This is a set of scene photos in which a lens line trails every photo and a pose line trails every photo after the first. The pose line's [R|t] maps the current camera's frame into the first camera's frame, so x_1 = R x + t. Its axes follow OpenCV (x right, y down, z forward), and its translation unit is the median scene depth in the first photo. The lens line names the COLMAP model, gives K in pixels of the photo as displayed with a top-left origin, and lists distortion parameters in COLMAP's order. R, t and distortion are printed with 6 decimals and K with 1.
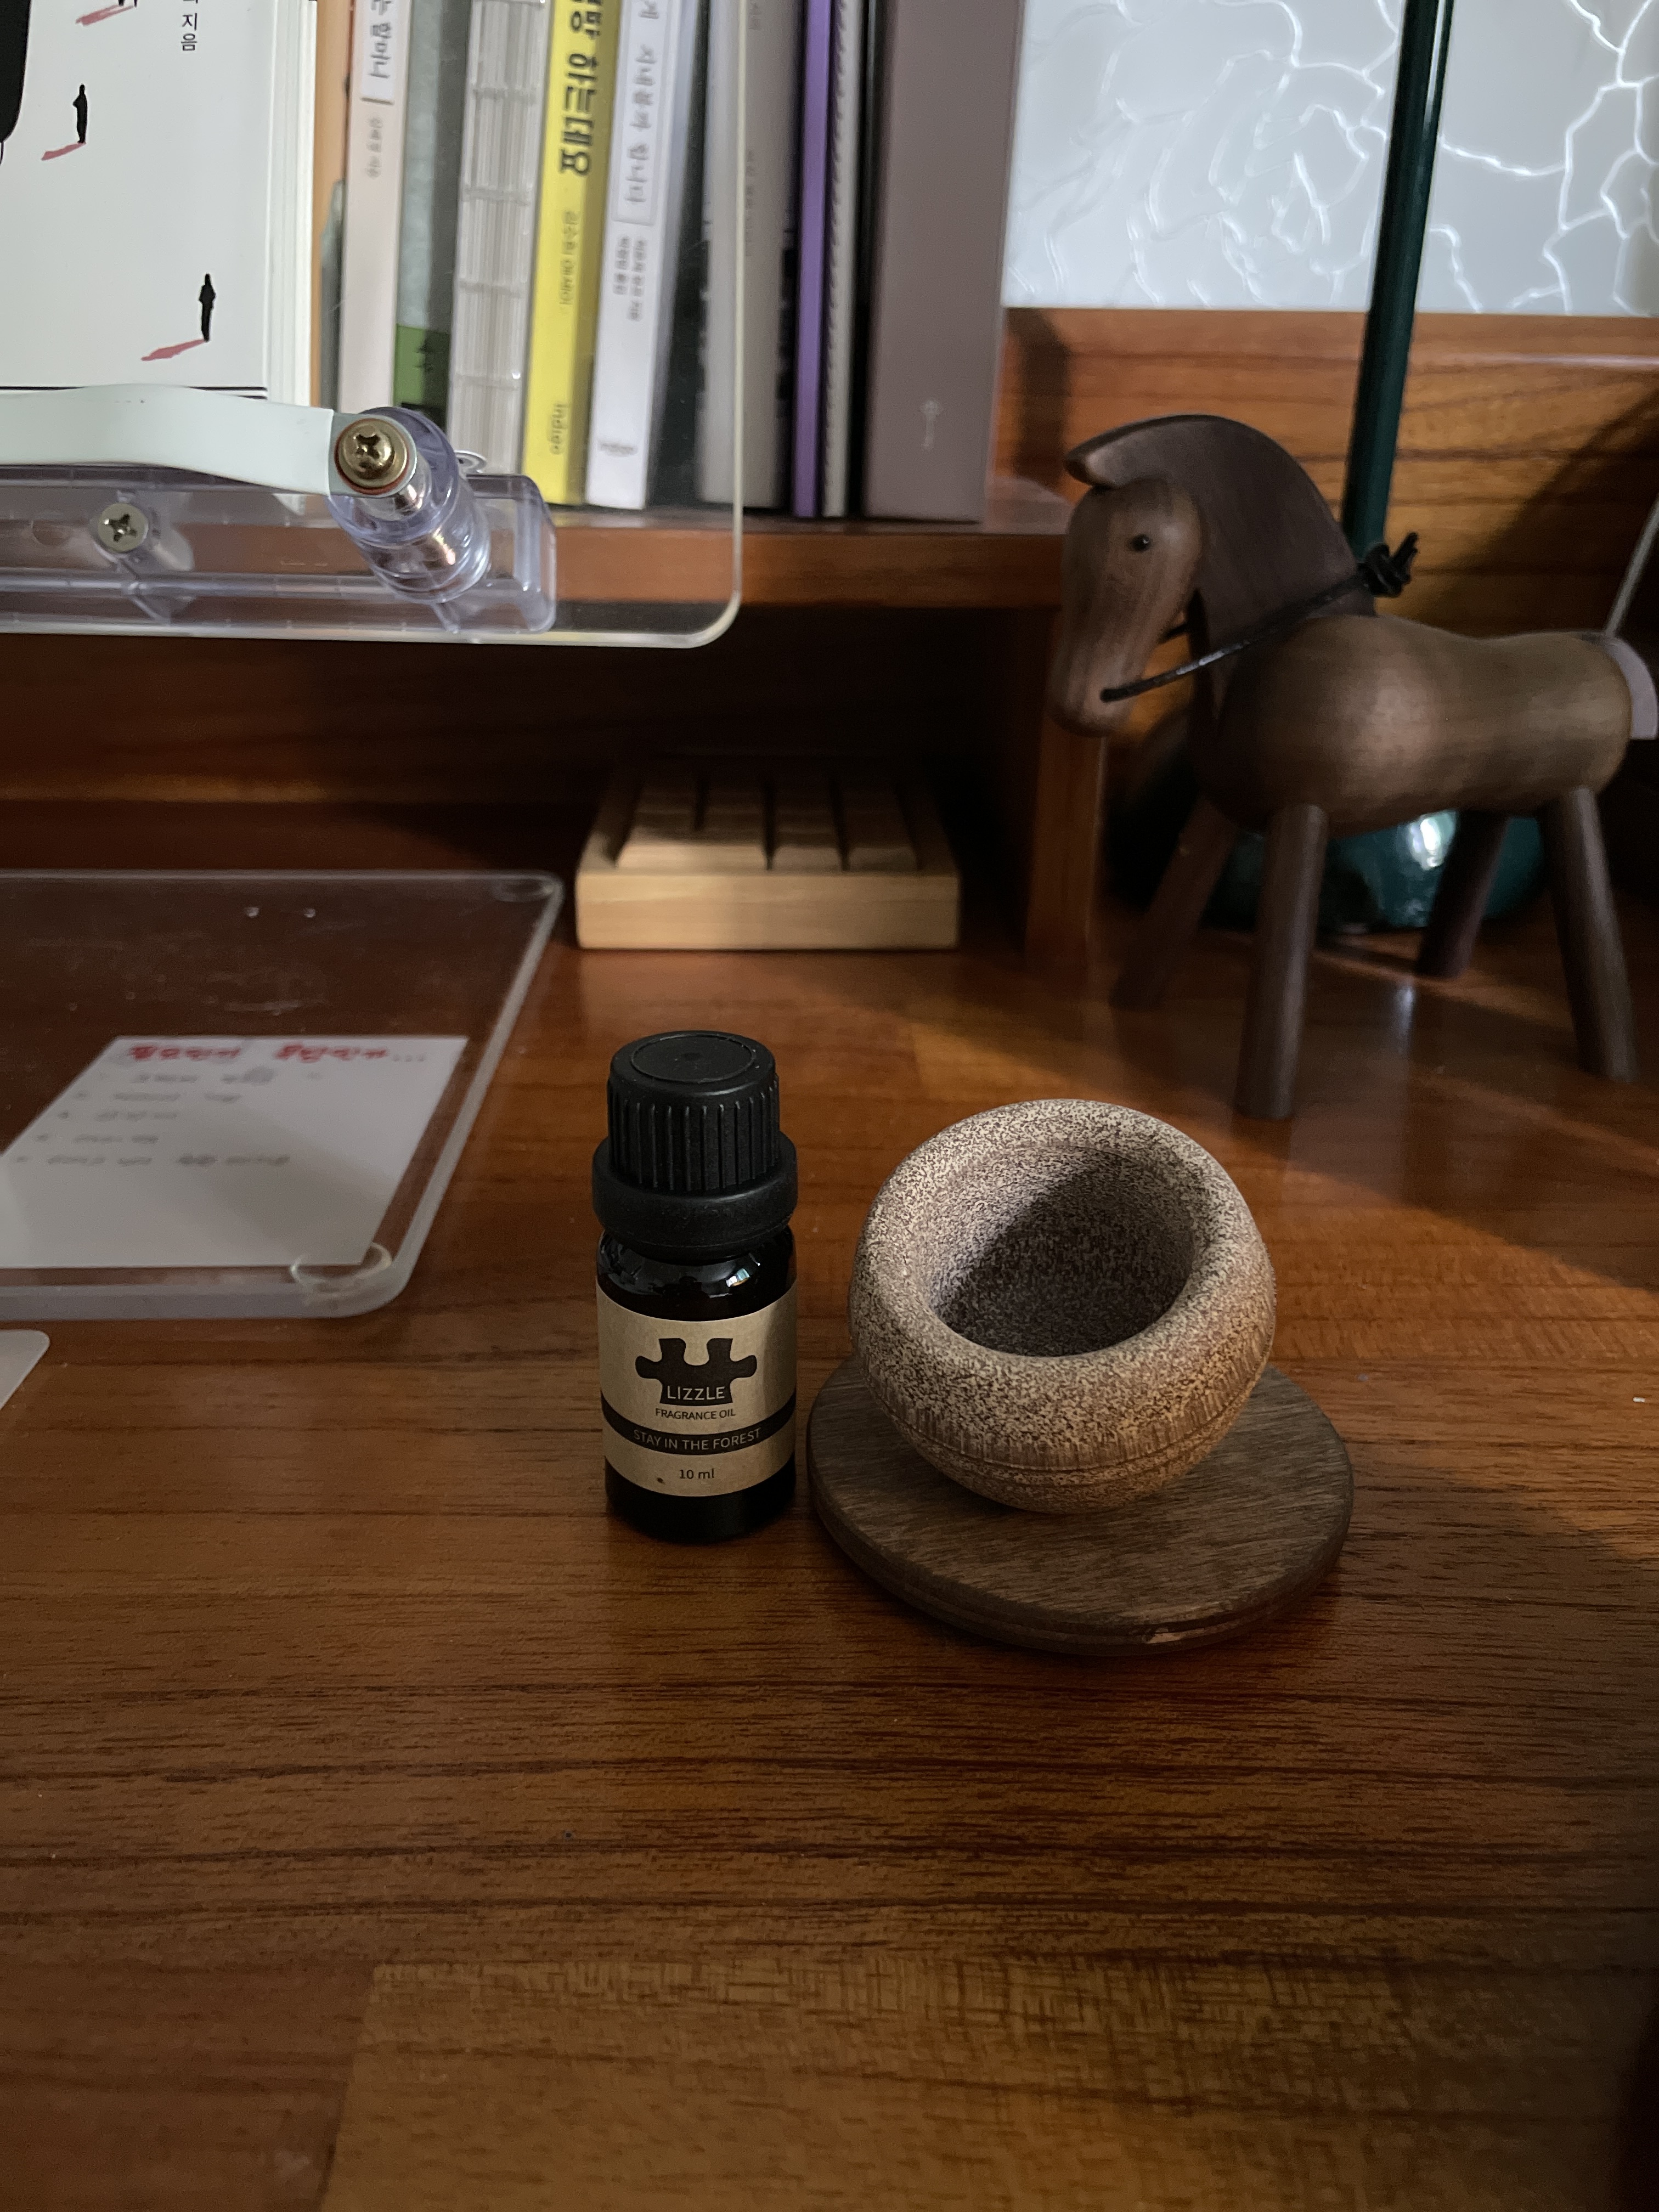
lens RADIAL K [[1667.6, 0, 820.2], [0, 1667.6, 1114.9], [0, 0, 1]] dist [0.068274, -0.119152]
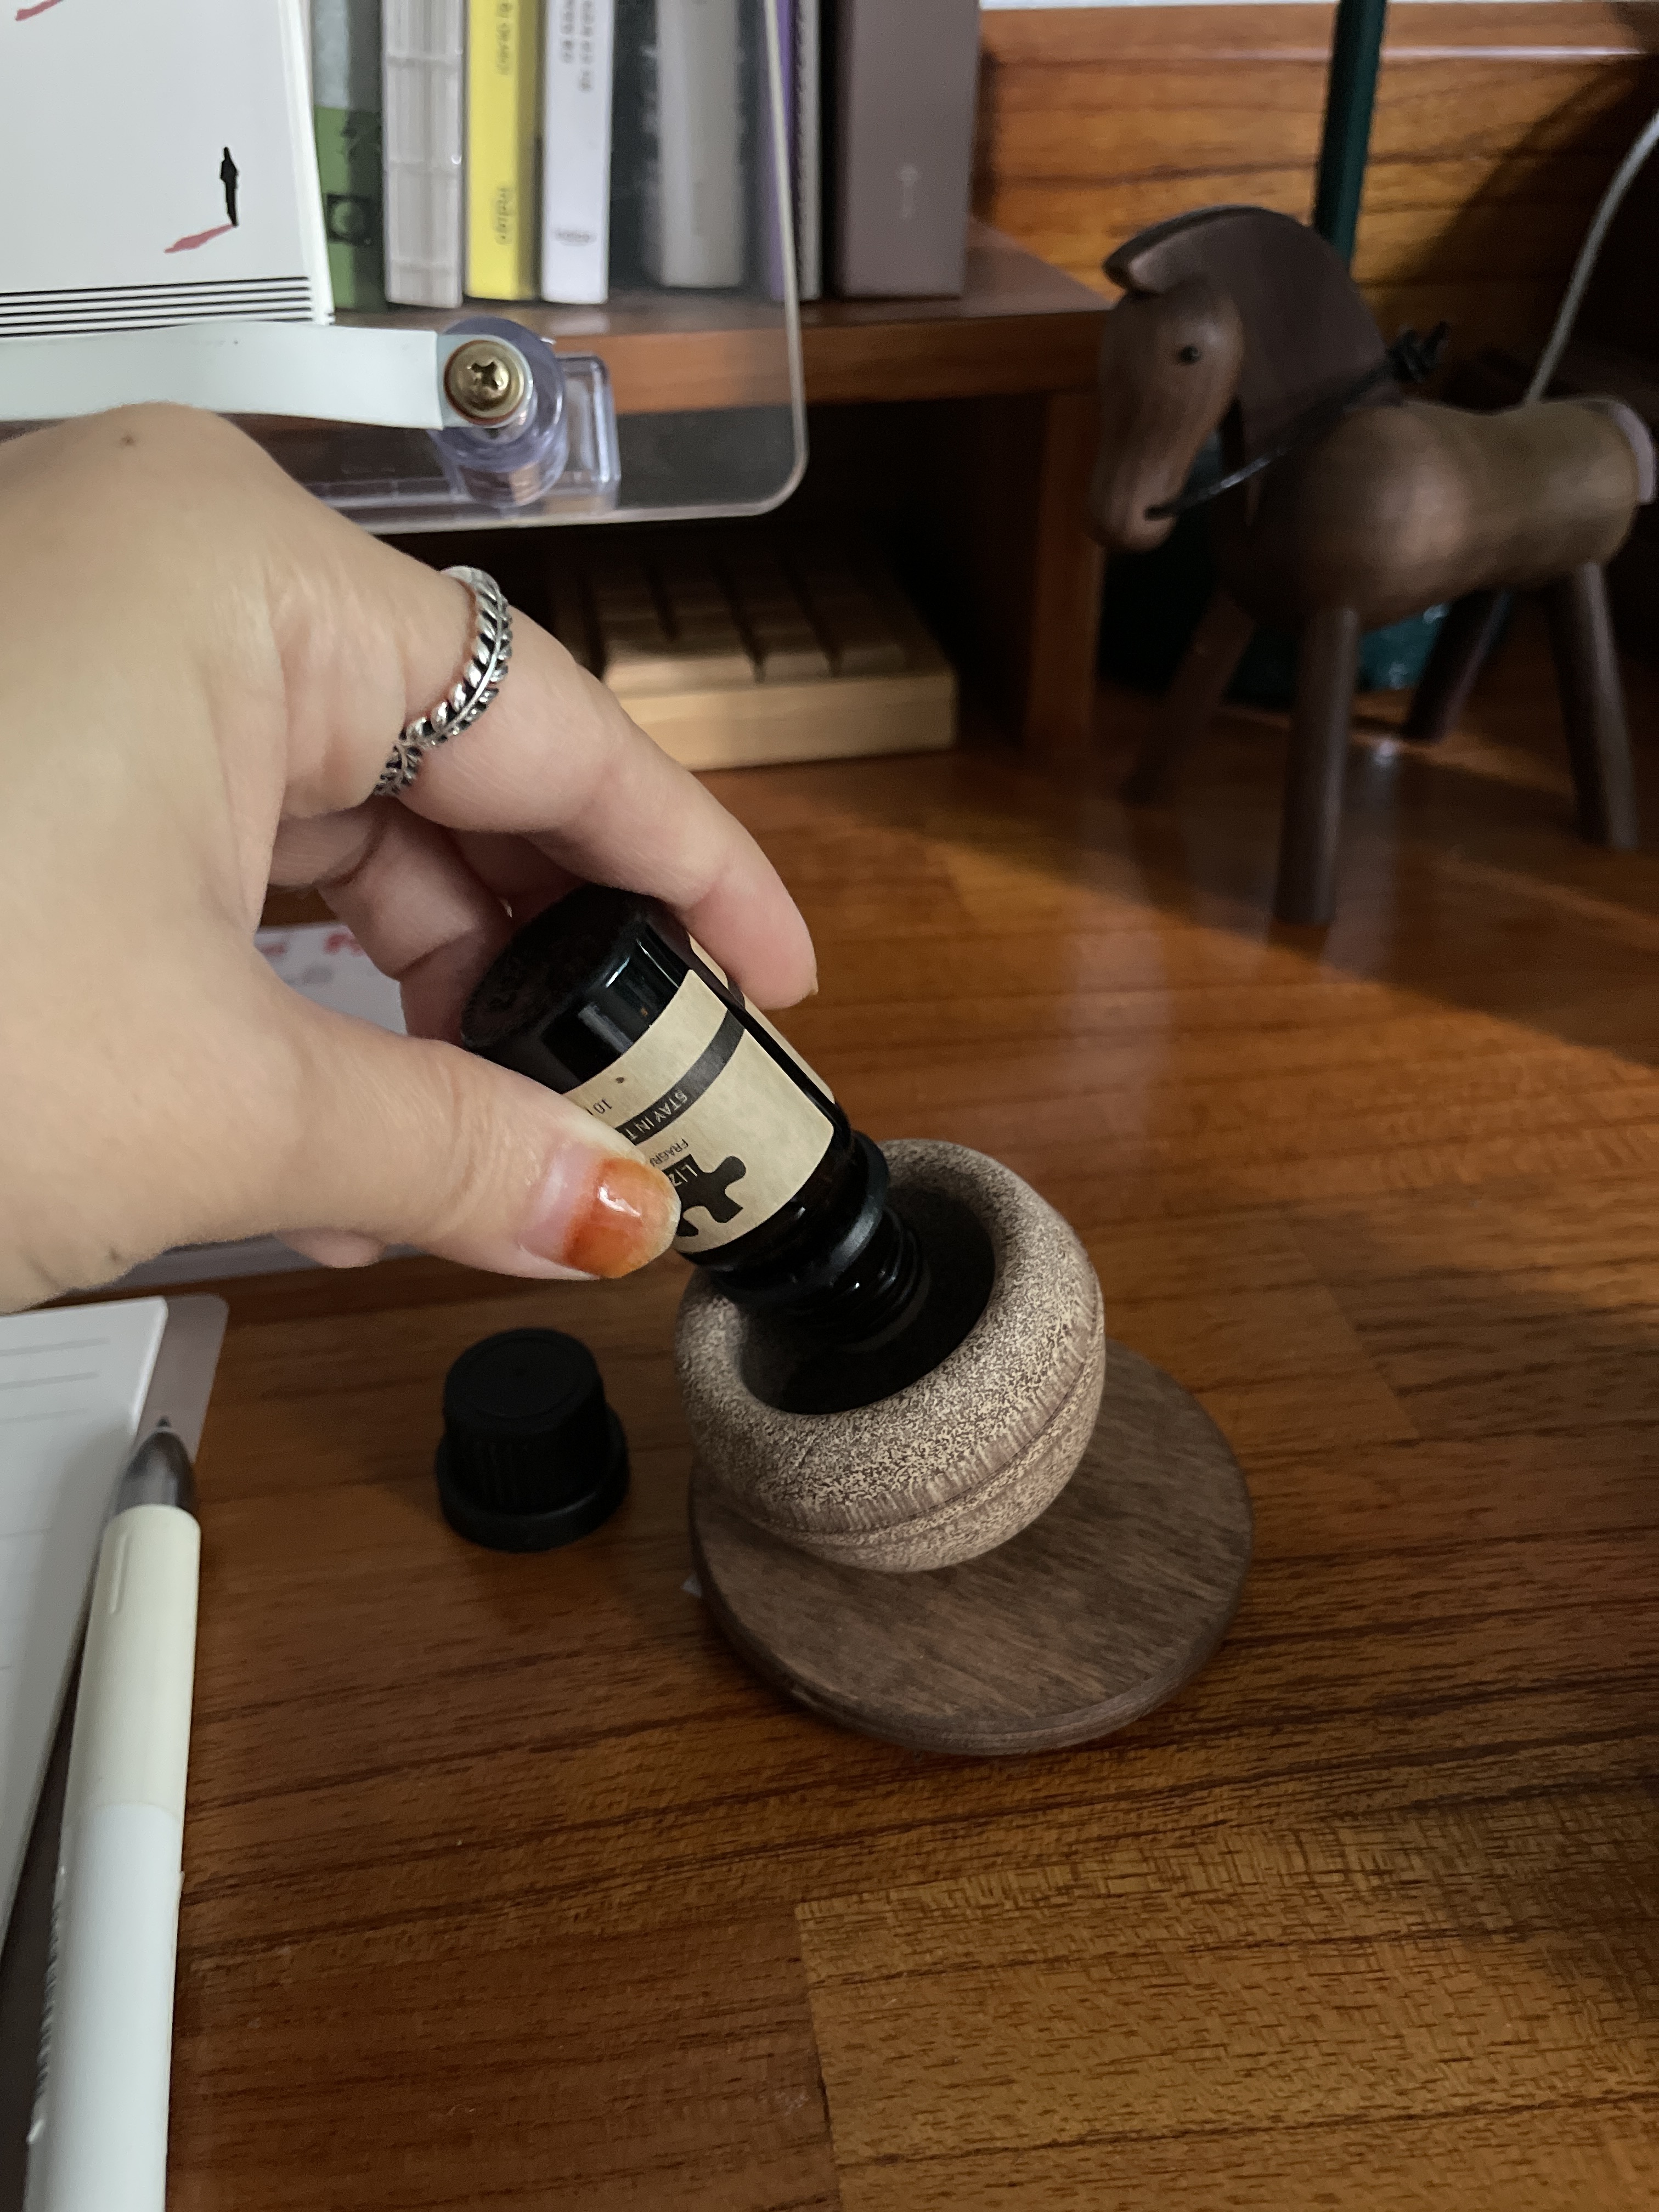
lens RADIAL K [[1667.6, 0, 820.2], [0, 1667.6, 1114.9], [0, 0, 1]] dist [0.068274, -0.119152]
pose [[0.991221, -0.099880, 0.086630, -0.263681], [0.082353, 0.979005, 0.186457, -0.197928], [-0.103434, -0.177686, 0.978636, -0.005575]]
